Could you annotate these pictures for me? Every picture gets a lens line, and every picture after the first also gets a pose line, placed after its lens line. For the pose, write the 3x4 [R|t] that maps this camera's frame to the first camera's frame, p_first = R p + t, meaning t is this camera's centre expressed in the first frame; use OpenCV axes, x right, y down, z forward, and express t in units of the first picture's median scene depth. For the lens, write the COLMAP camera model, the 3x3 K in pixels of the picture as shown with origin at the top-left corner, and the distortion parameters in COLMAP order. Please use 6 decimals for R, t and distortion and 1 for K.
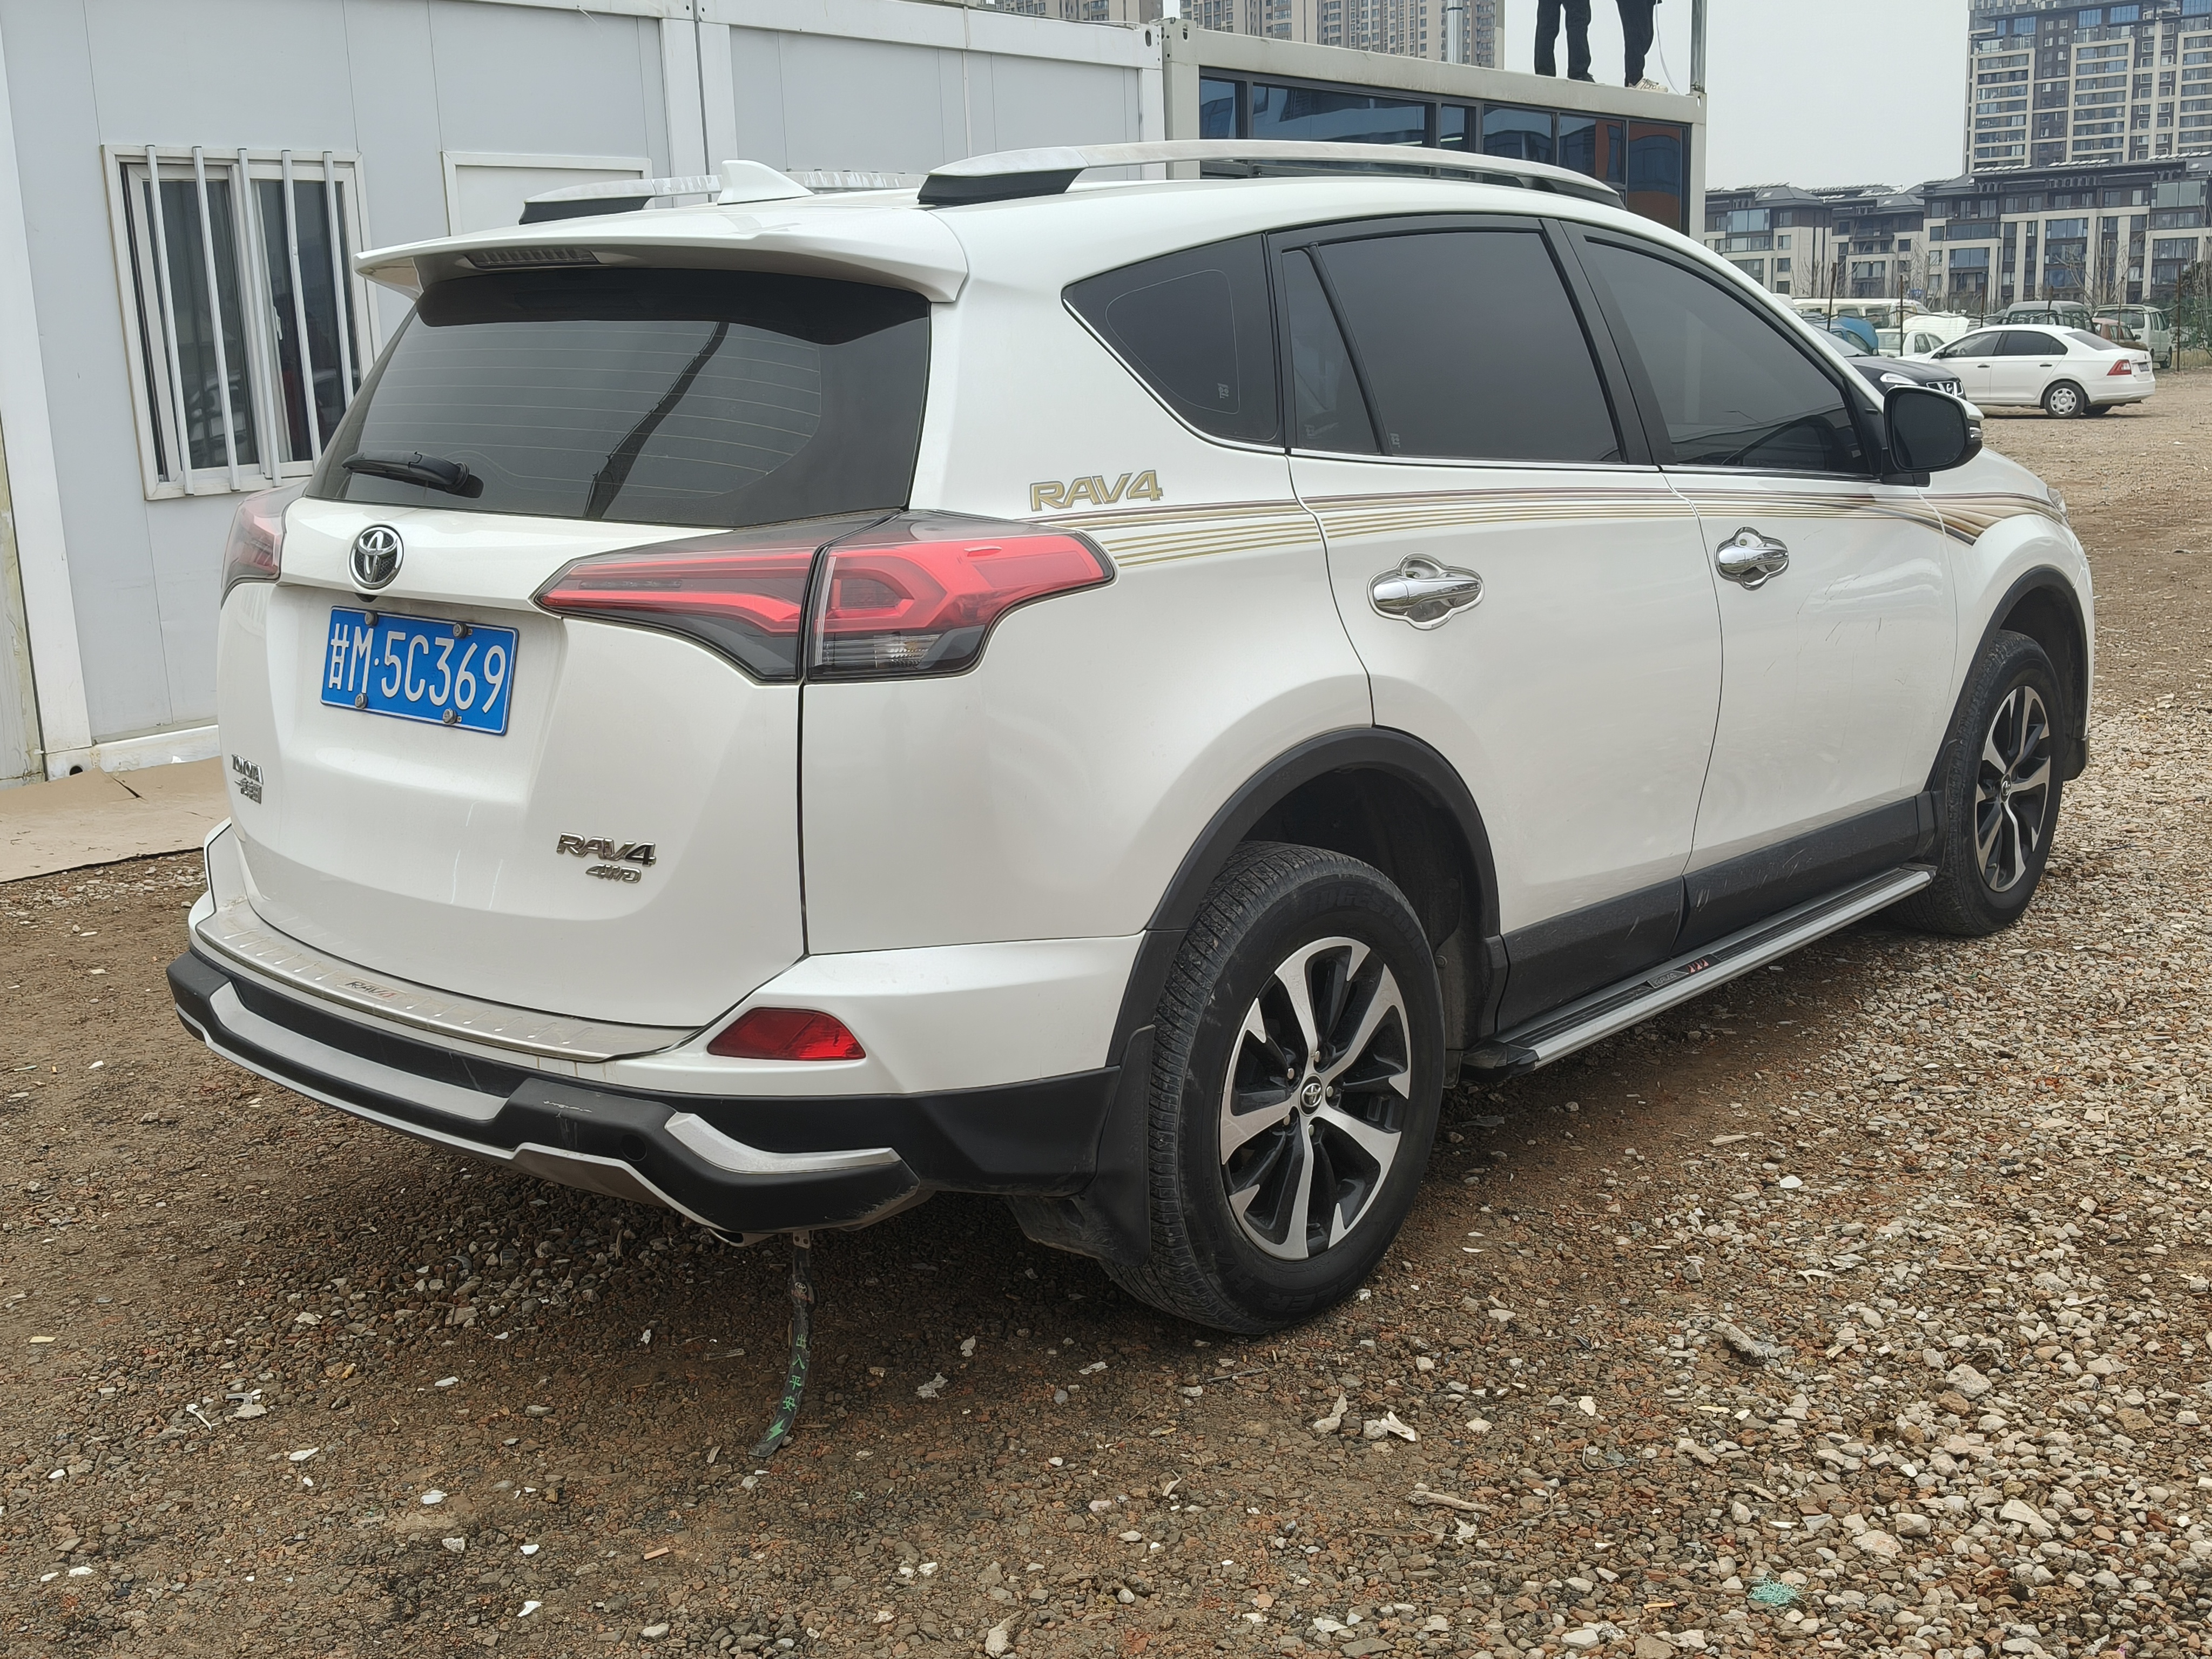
lens RADIAL K [[2258.5, 0, 1156.4], [0, 2258.5, 824.7], [0, 0, 1]] dist [0.087763, -0.189036]
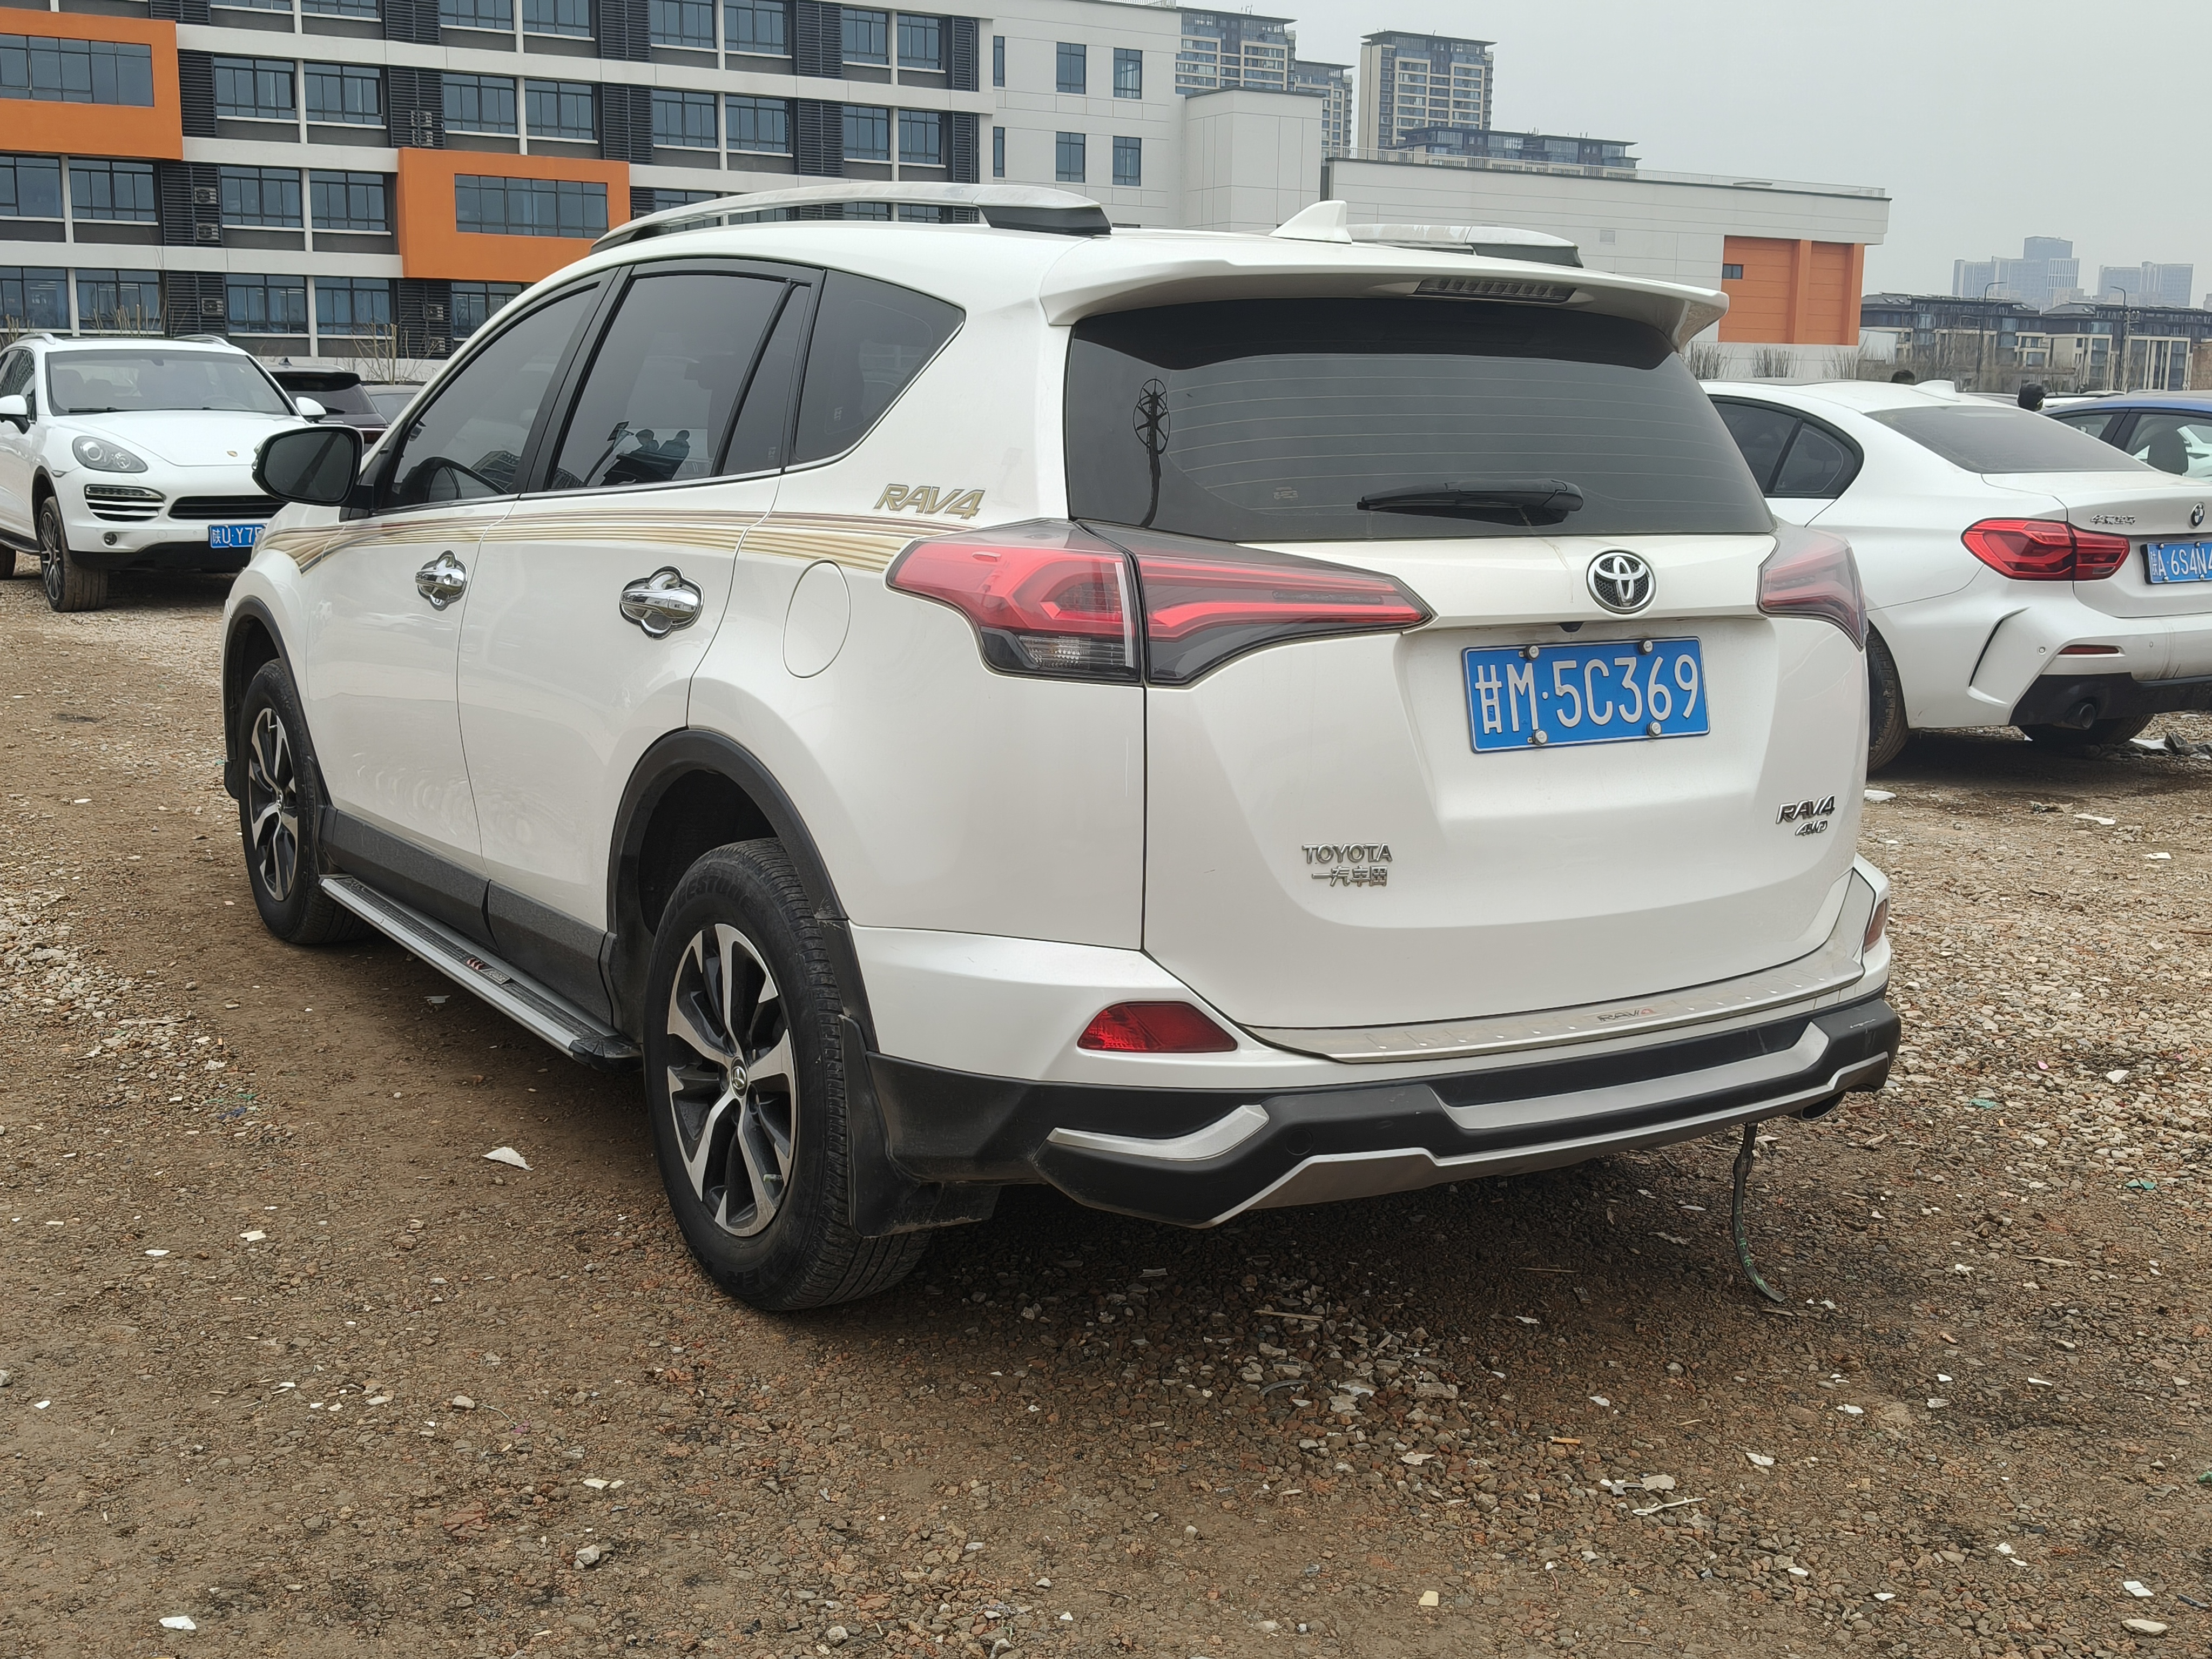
lens RADIAL K [[2258.5, 0, 1156.4], [0, 2258.5, 824.7], [0, 0, 1]] dist [0.087763, -0.189036]
pose [[0.292134, -0.157182, 0.943372, -1.347769], [0.173563, 0.978736, 0.109327, -0.156075], [-0.940496, 0.131796, 0.313203, 0.885279]]
